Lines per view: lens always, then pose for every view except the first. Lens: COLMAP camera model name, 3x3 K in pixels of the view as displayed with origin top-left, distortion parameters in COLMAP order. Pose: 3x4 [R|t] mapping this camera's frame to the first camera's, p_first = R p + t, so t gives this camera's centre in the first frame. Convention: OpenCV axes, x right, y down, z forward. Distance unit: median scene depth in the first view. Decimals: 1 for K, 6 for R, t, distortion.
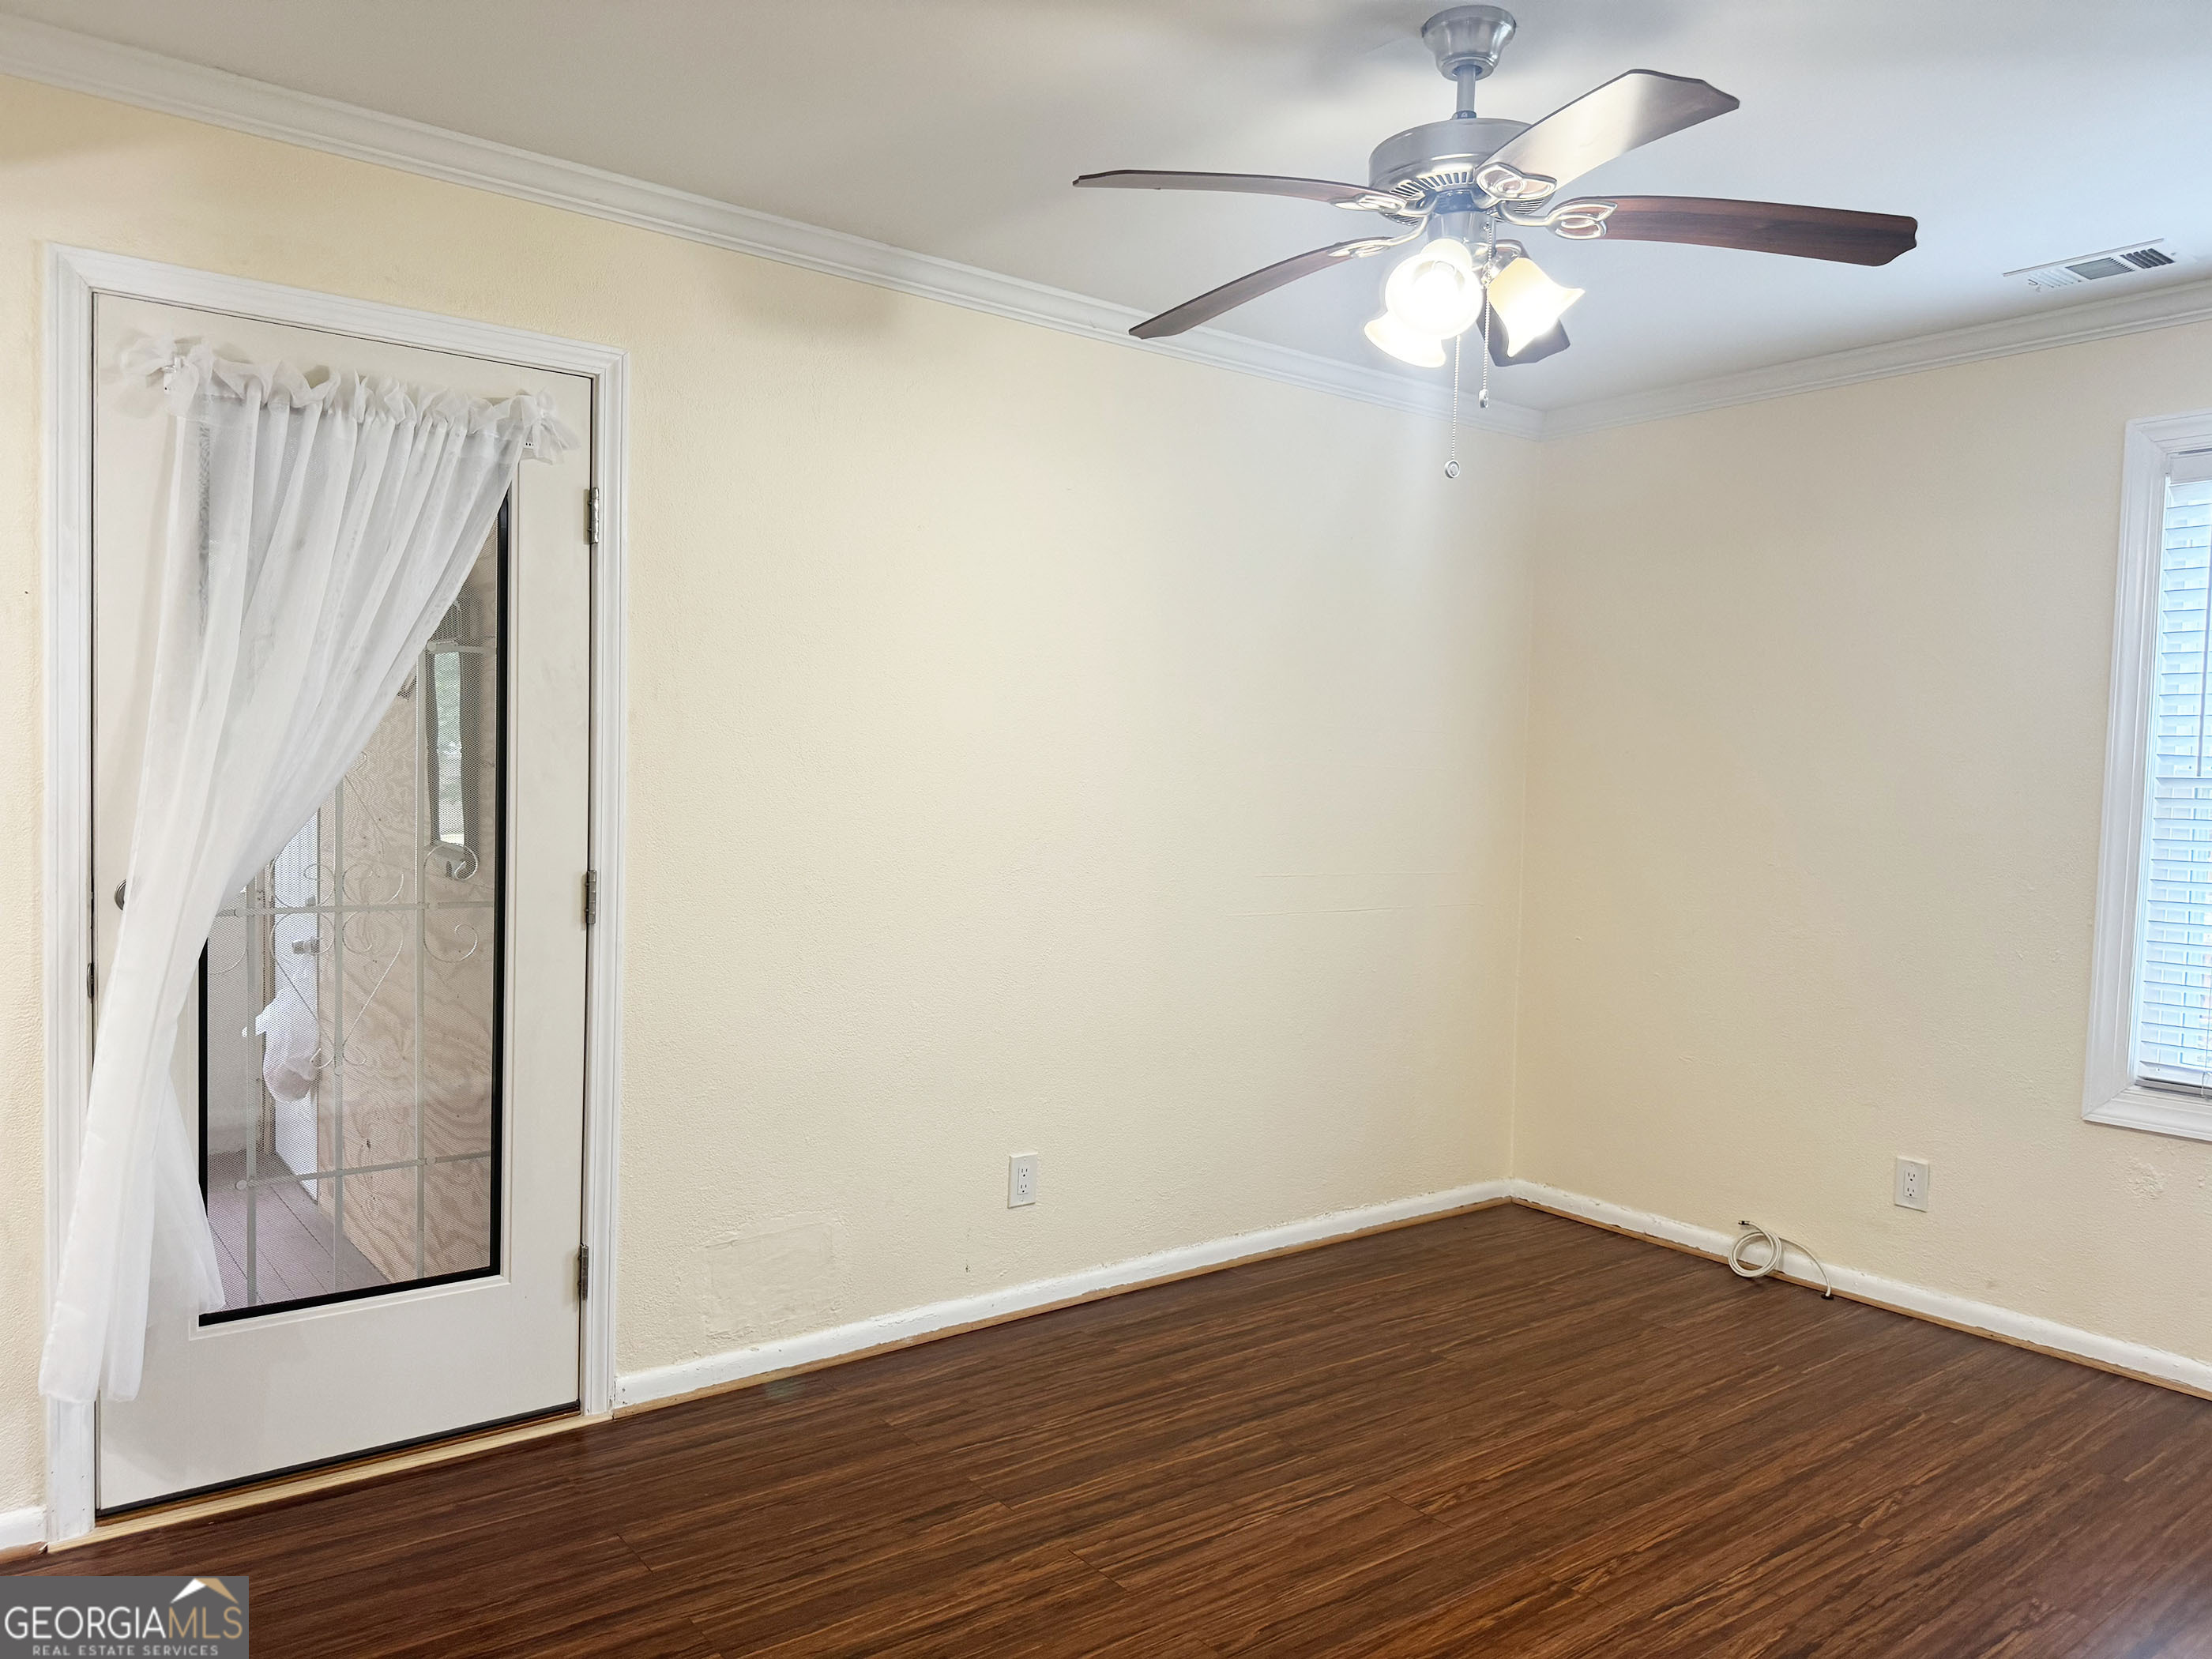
lens RADIAL K [[1569.6, 0, 1112.3], [0, 1569.6, 835.5], [0, 0, 1]] dist [0.016770, -0.015609]
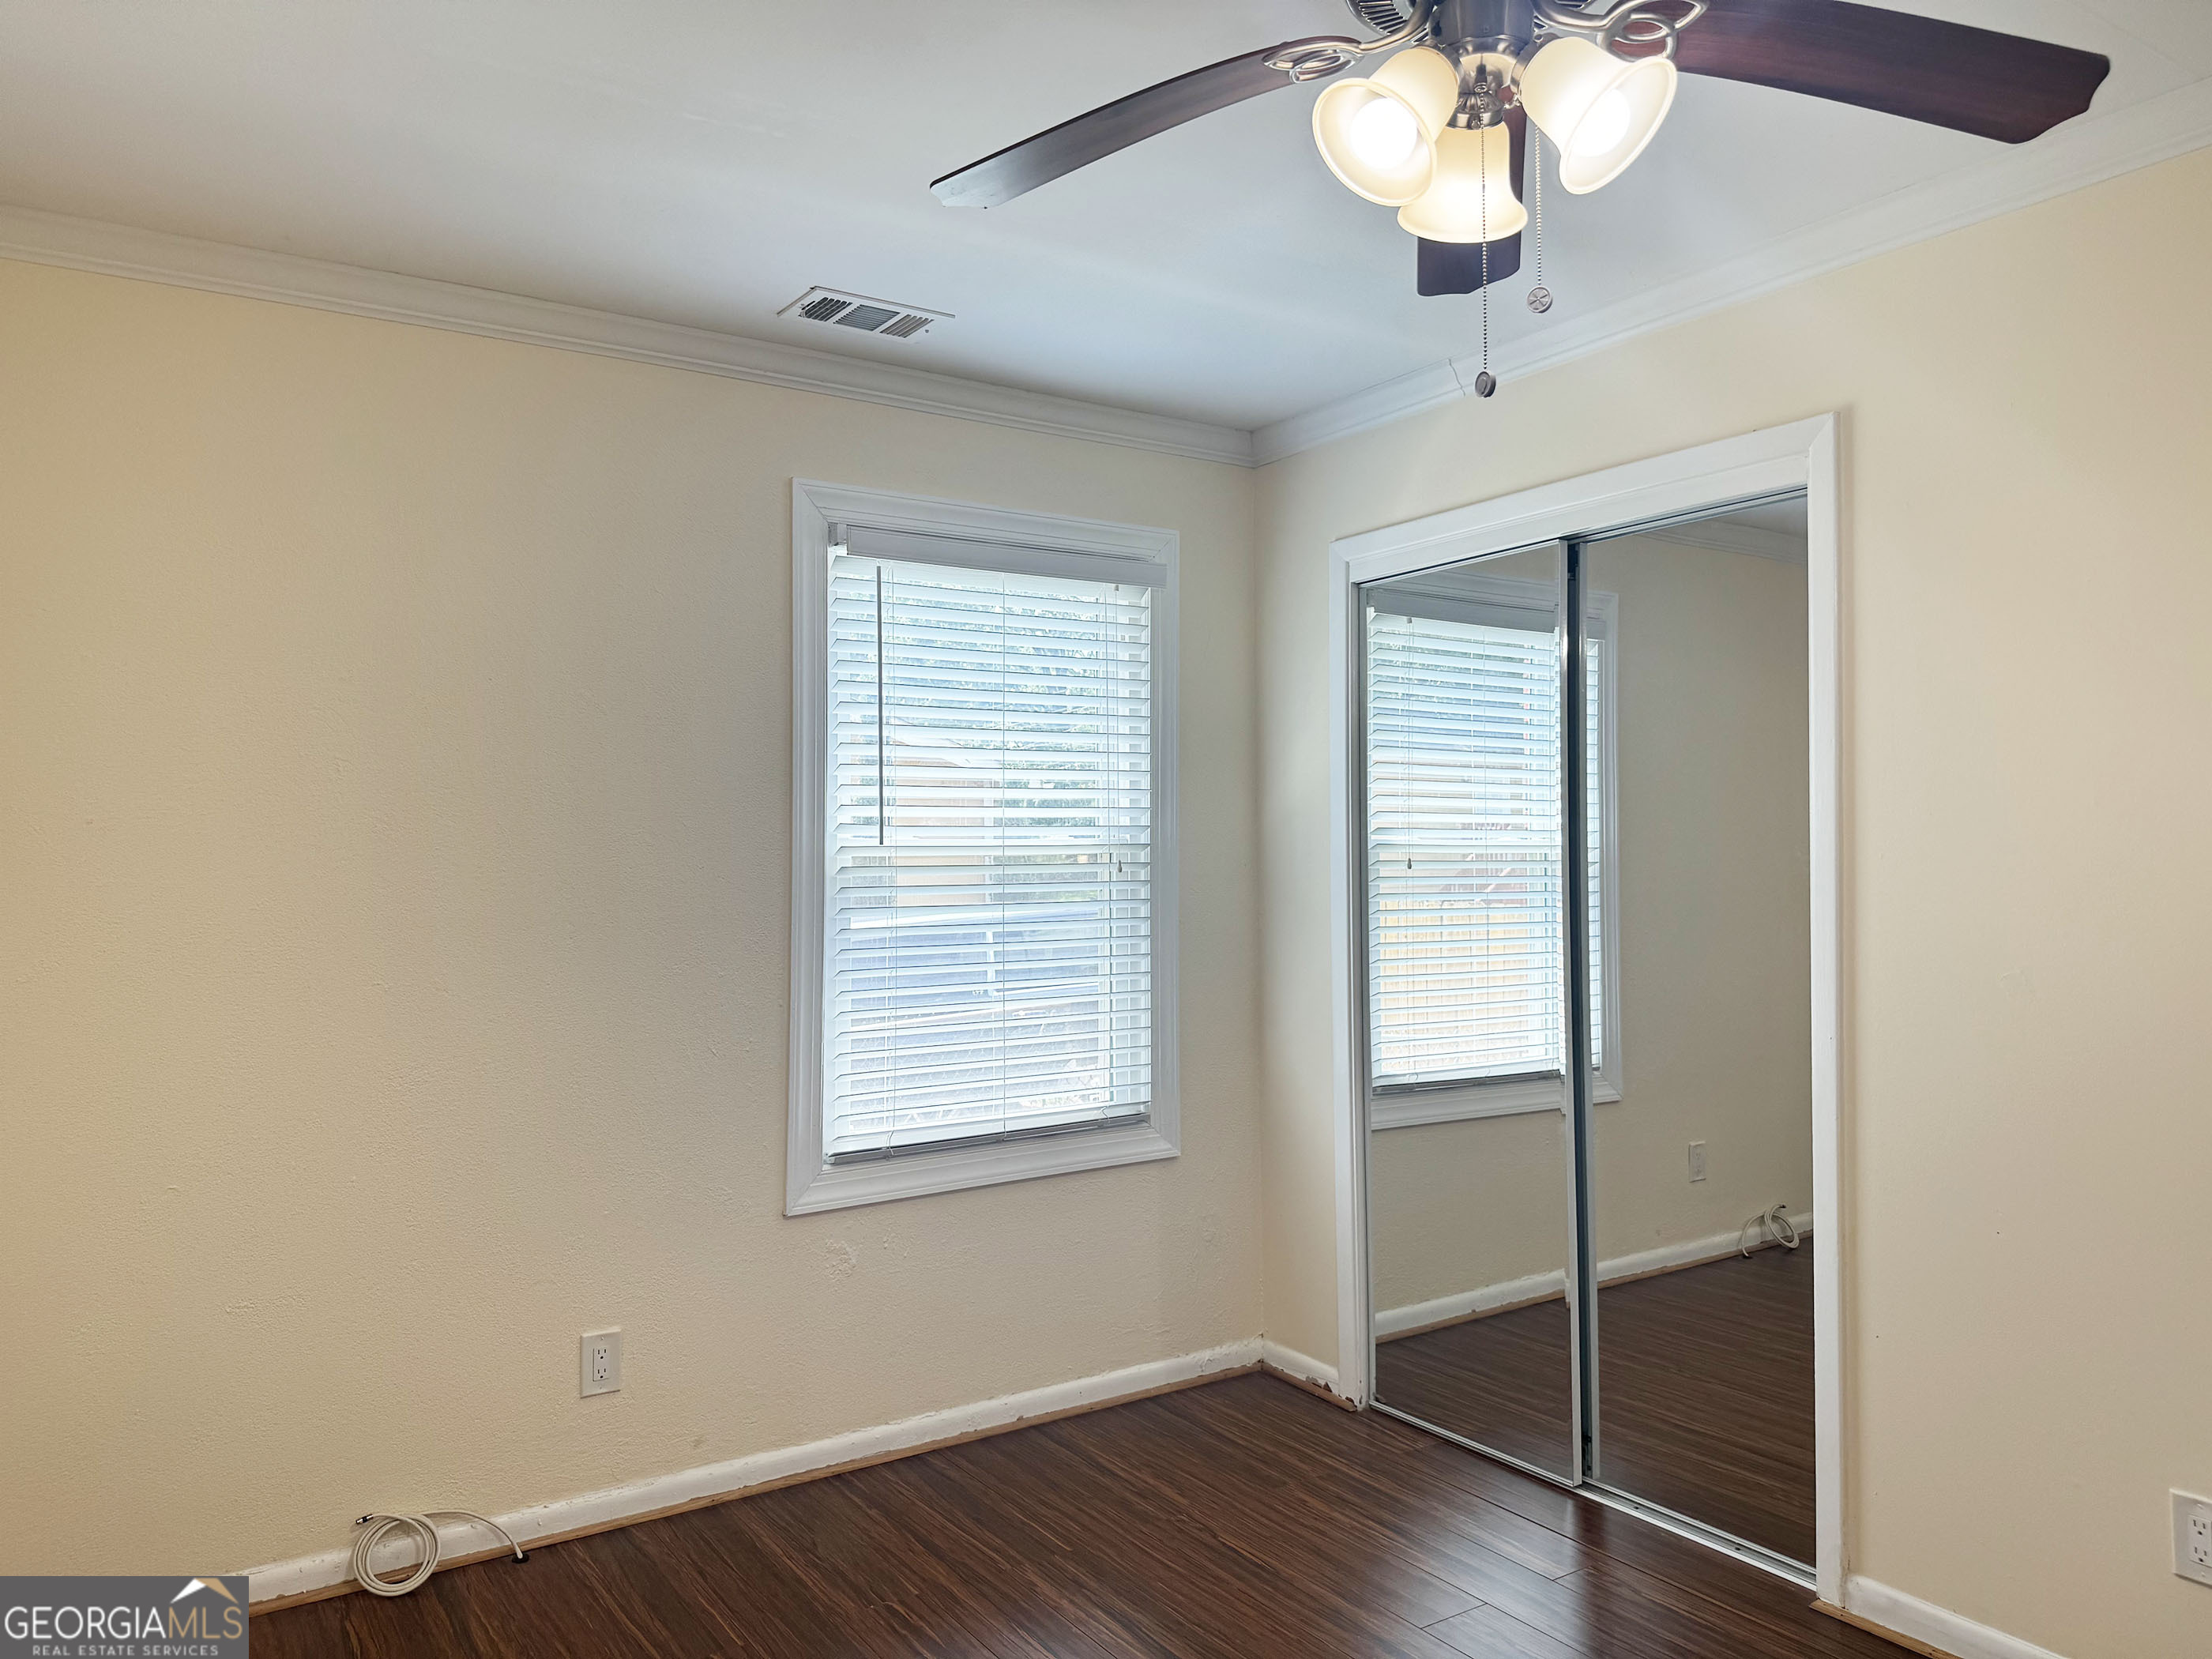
lens RADIAL K [[1569.6, 0, 1100.6], [0, 1569.6, 833.4], [0, 0, 1]] dist [0.016770, -0.015609]
pose [[0.073815, -0.012179, 0.997198, -0.389261], [0.047532, 0.998832, 0.008681, -0.060740], [-0.996139, 0.046758, 0.074308, 0.990026]]
